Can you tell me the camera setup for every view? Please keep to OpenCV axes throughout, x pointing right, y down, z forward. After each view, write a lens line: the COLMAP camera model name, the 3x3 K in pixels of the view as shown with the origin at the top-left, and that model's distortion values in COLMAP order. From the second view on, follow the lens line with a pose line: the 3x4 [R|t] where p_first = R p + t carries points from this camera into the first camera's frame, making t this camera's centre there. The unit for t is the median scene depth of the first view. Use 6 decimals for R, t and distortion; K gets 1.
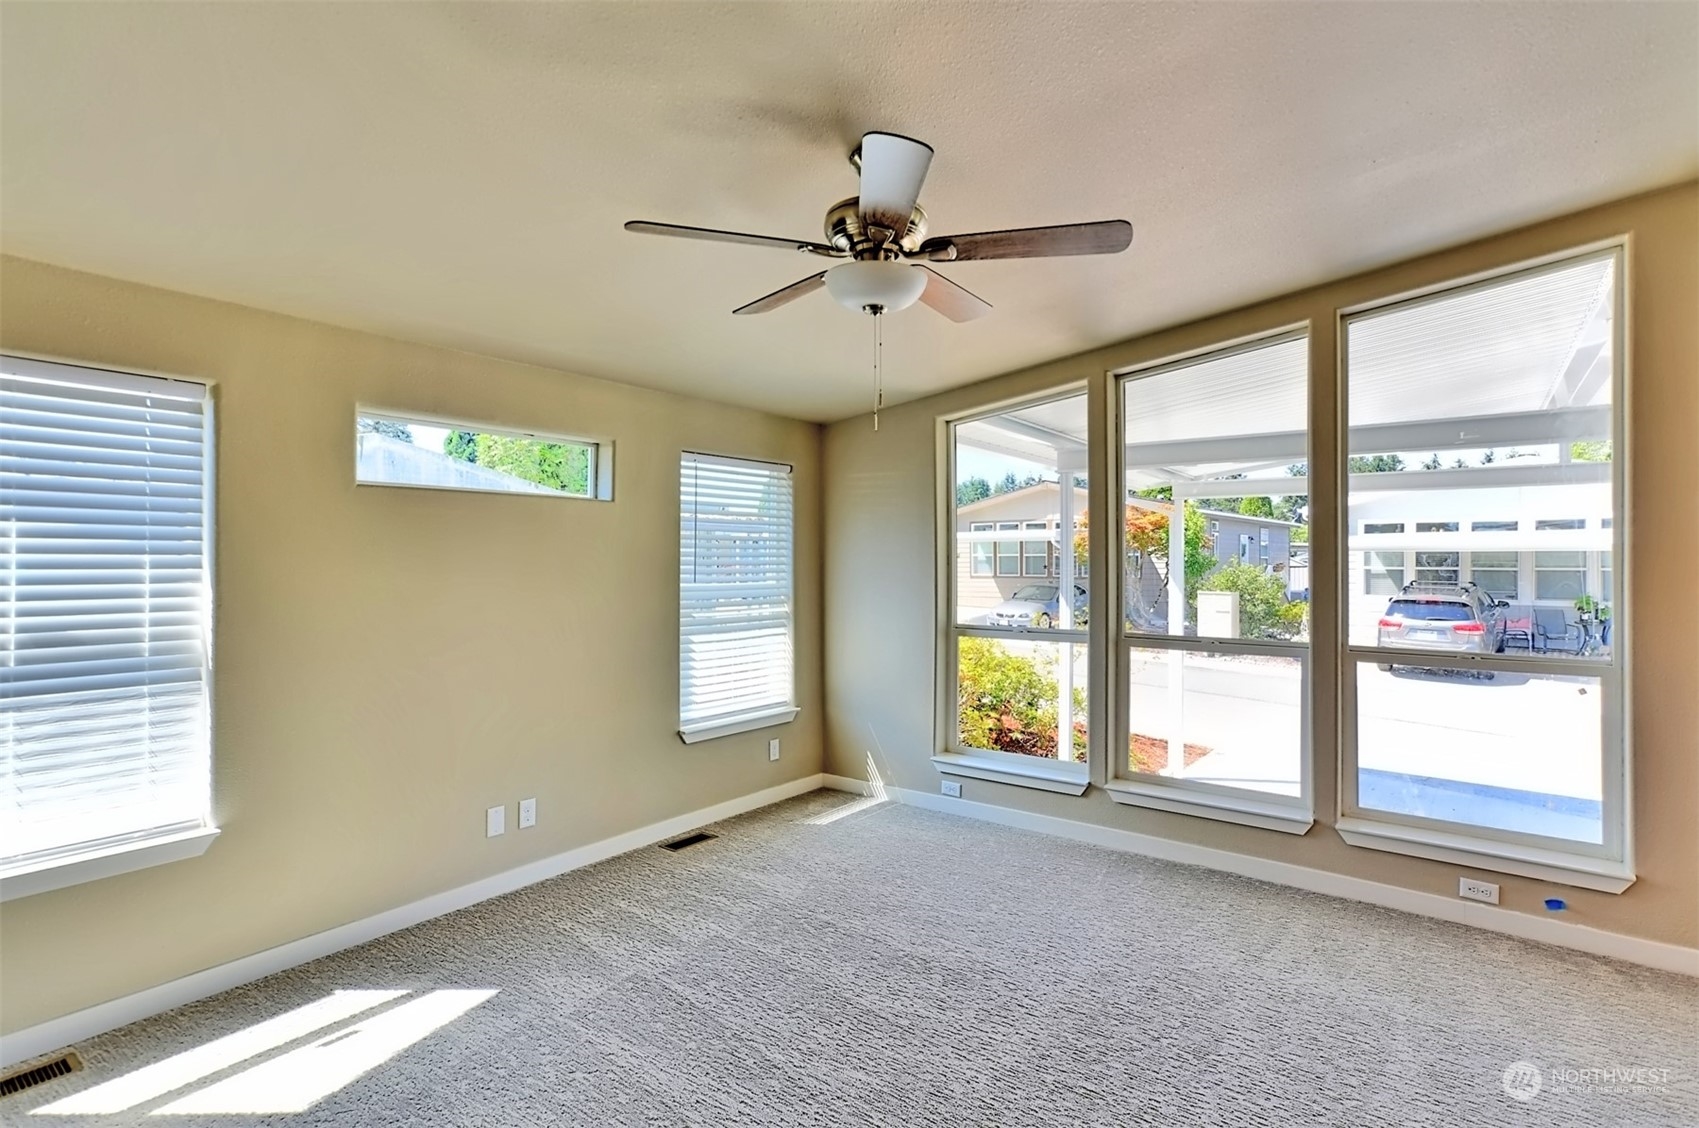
lens RADIAL K [[826.5, 0, 847.5], [0, 826.5, 558.1], [0, 0, 1]] dist [-0.016090, 0.014826]
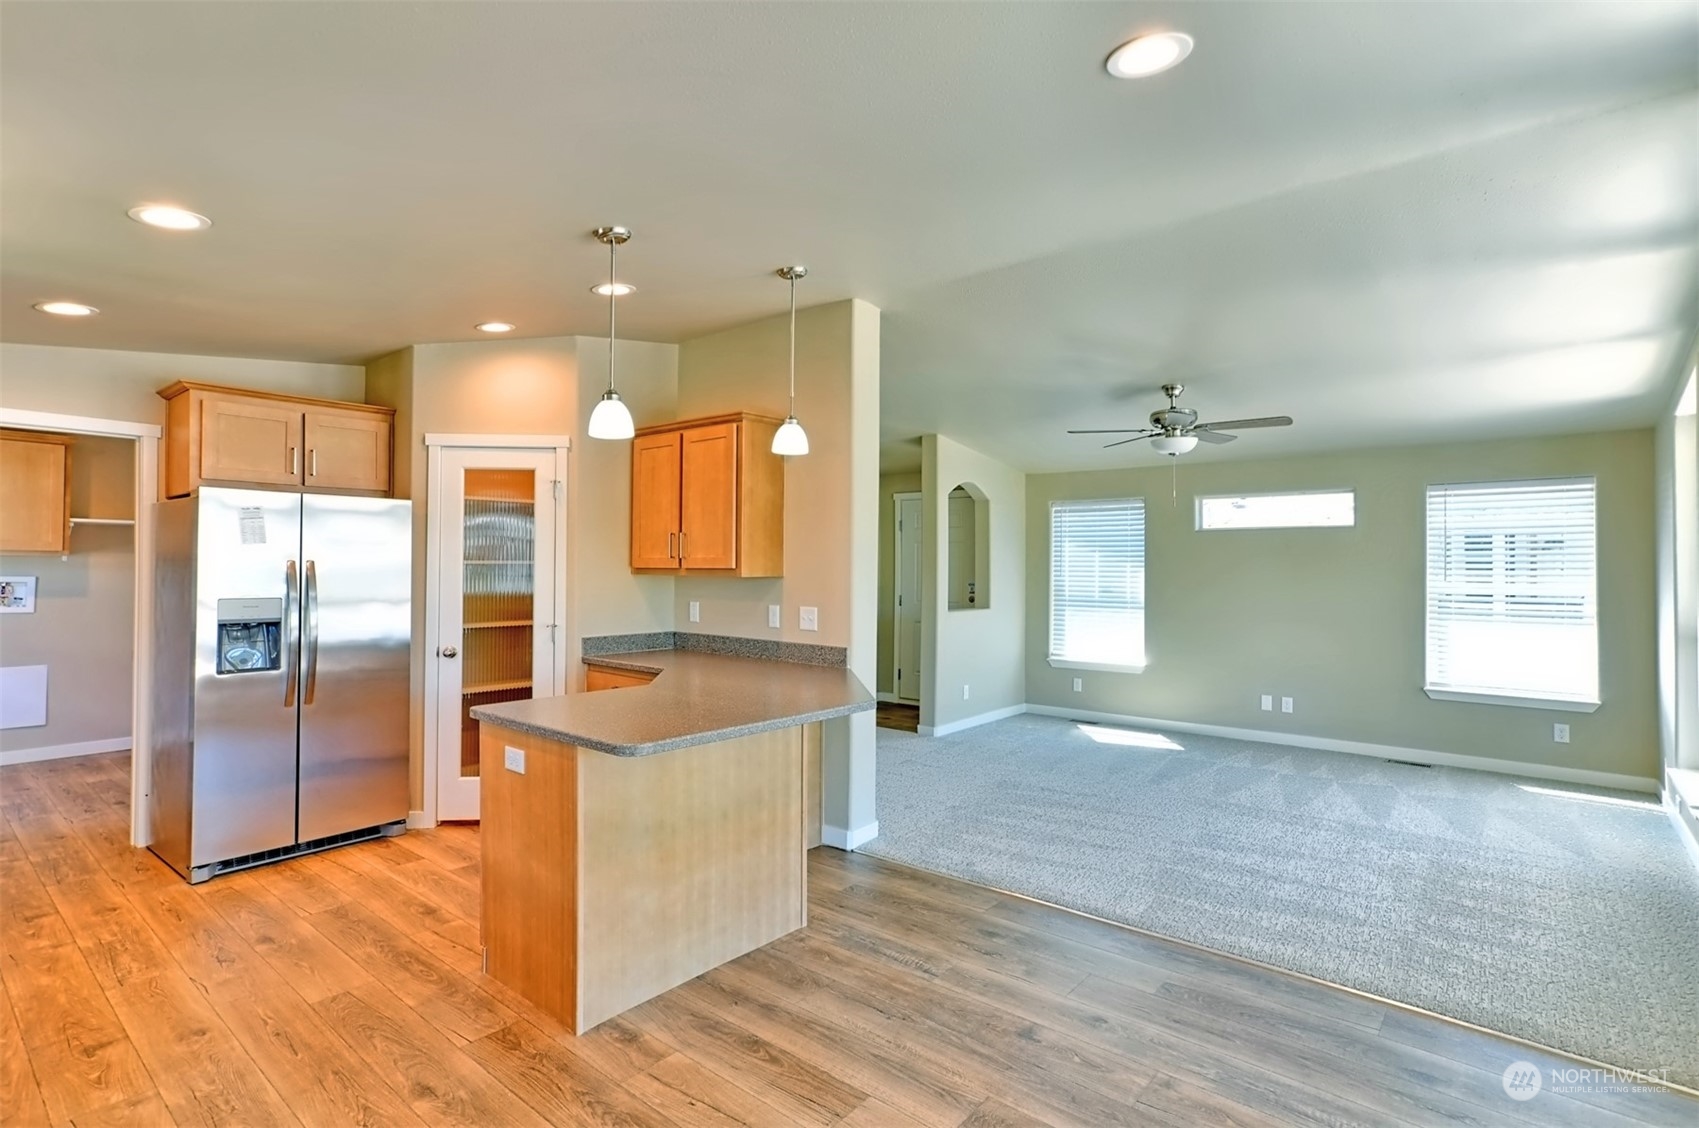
lens RADIAL K [[826.5, 0, 848.8], [0, 826.5, 556.7], [0, 0, 1]] dist [-0.016090, 0.014826]
pose [[-0.055972, -0.014359, -0.998329, 1.209959], [-0.000497, 0.999897, -0.014354, 0.009176], [0.998432, -0.000308, -0.055973, 0.120780]]
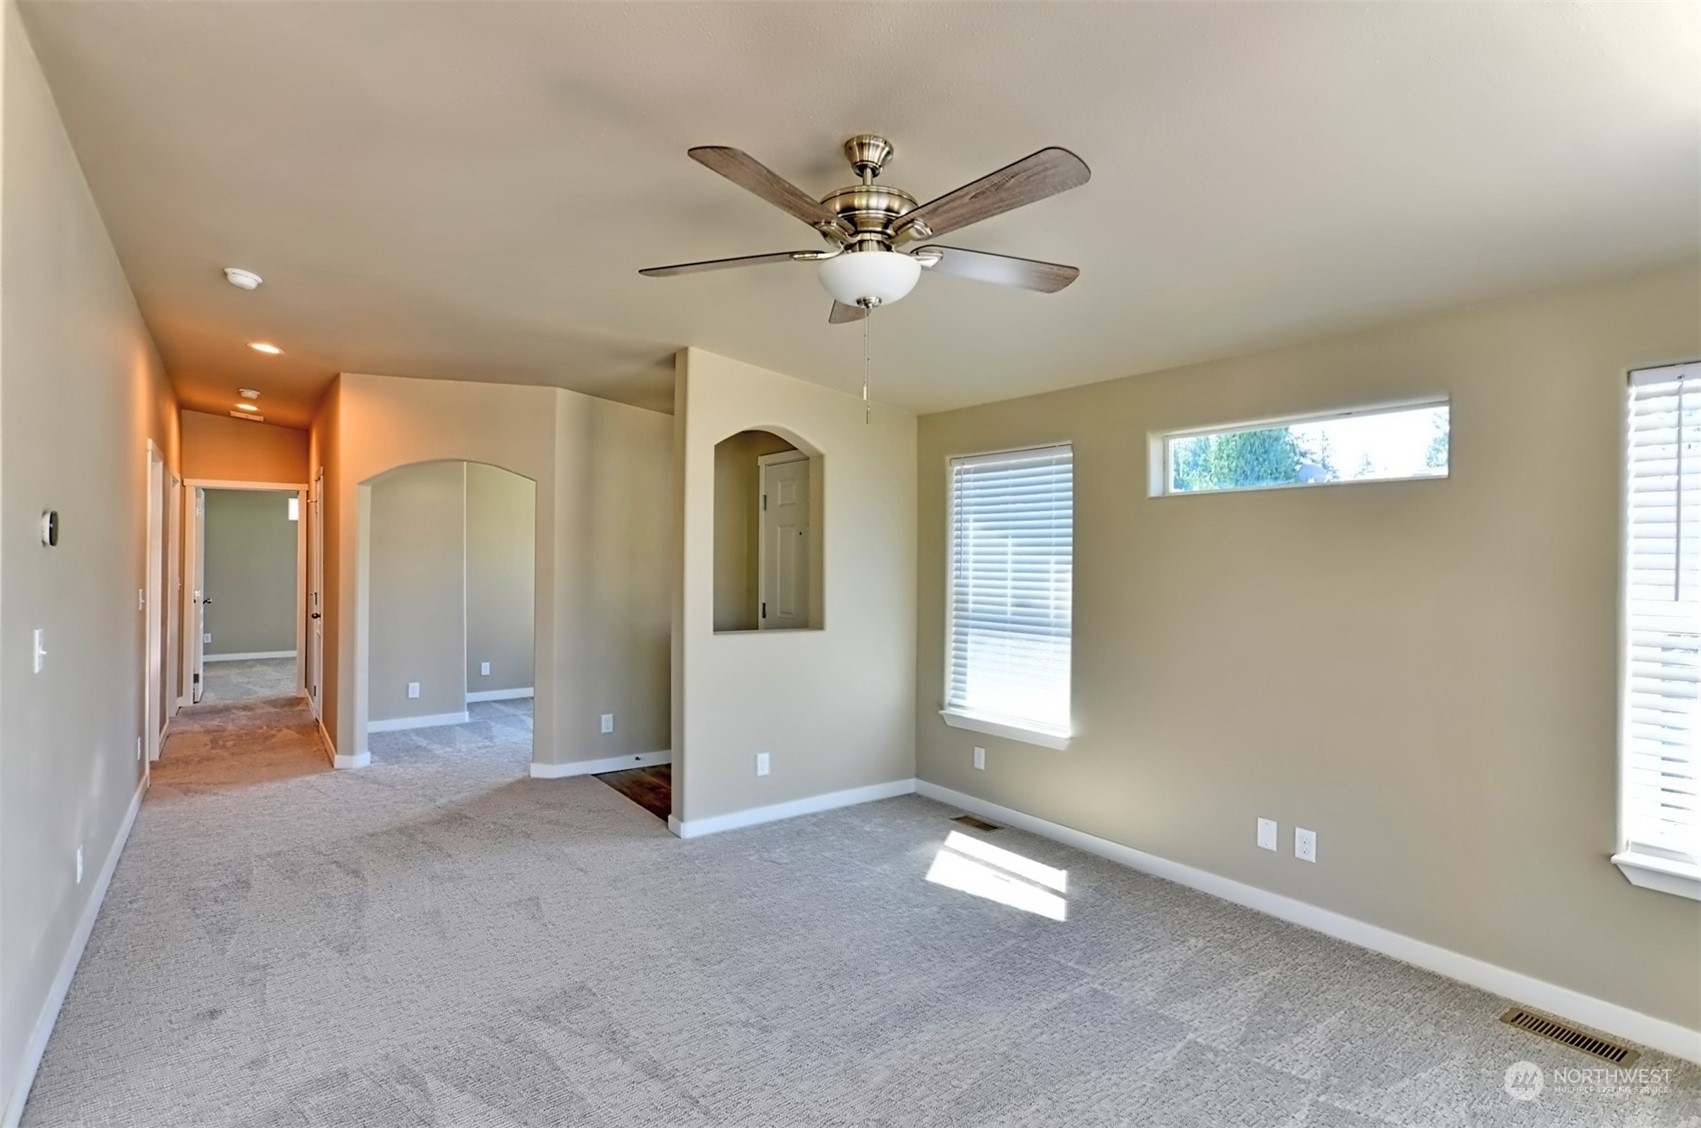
lens RADIAL K [[827.5, 0, 841.8], [0, 827.5, 557.3], [0, 0, 1]] dist [-0.016090, 0.014826]
pose [[-0.294115, -0.006689, -0.955747, 0.503891], [-0.004011, 0.999975, -0.005764, 0.005302], [0.955762, 0.002138, -0.294134, 0.647623]]
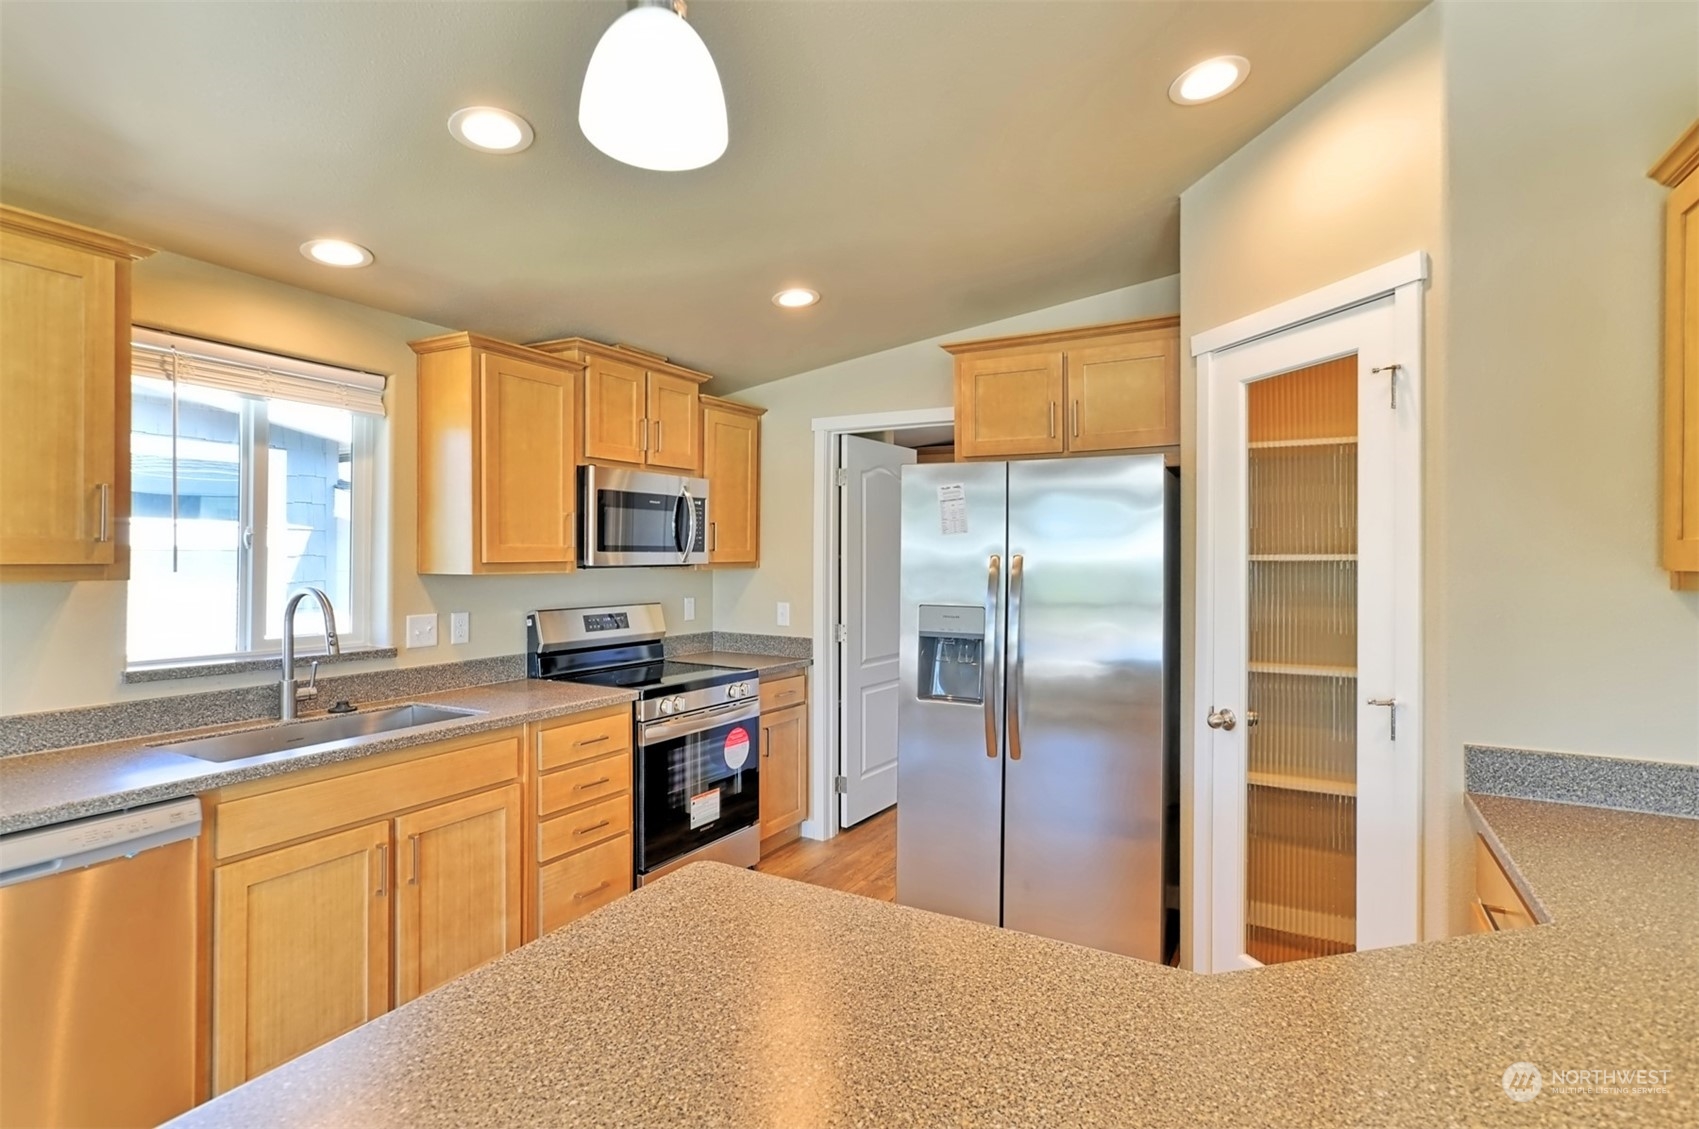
lens RADIAL K [[826.5, 0, 845.2], [0, 826.5, 564.2], [0, 0, 1]] dist [-0.016090, 0.014826]
pose [[-0.991656, -0.005055, -0.128812, 0.547167], [-0.005367, 0.999983, 0.002078, 0.007269], [0.128799, 0.002753, -0.991667, 0.100625]]
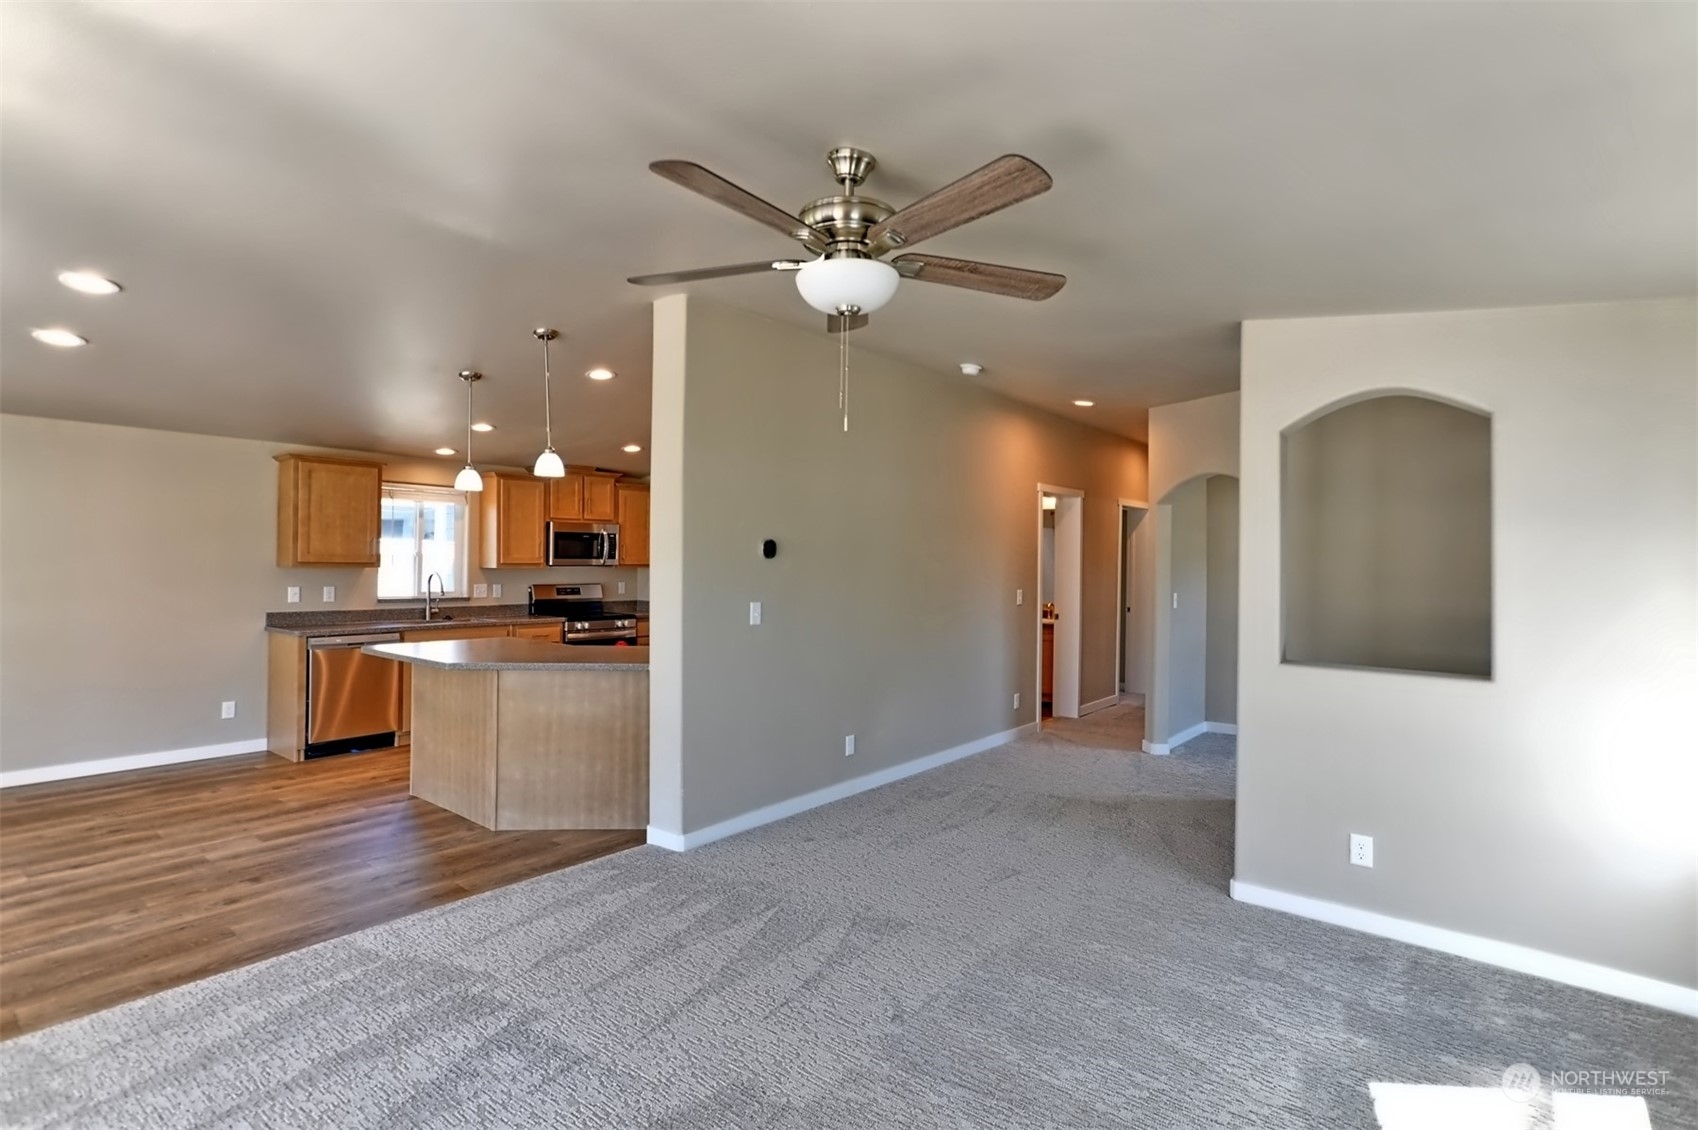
lens RADIAL K [[826.0, 0, 836.4], [0, 826.0, 558.1], [0, 0, 1]] dist [-0.016090, 0.014826]
pose [[-0.998493, -0.013221, 0.053257, -0.012150], [-0.013728, 0.999864, -0.009165, 0.004577], [-0.053128, -0.009882, -0.998539, 1.025967]]
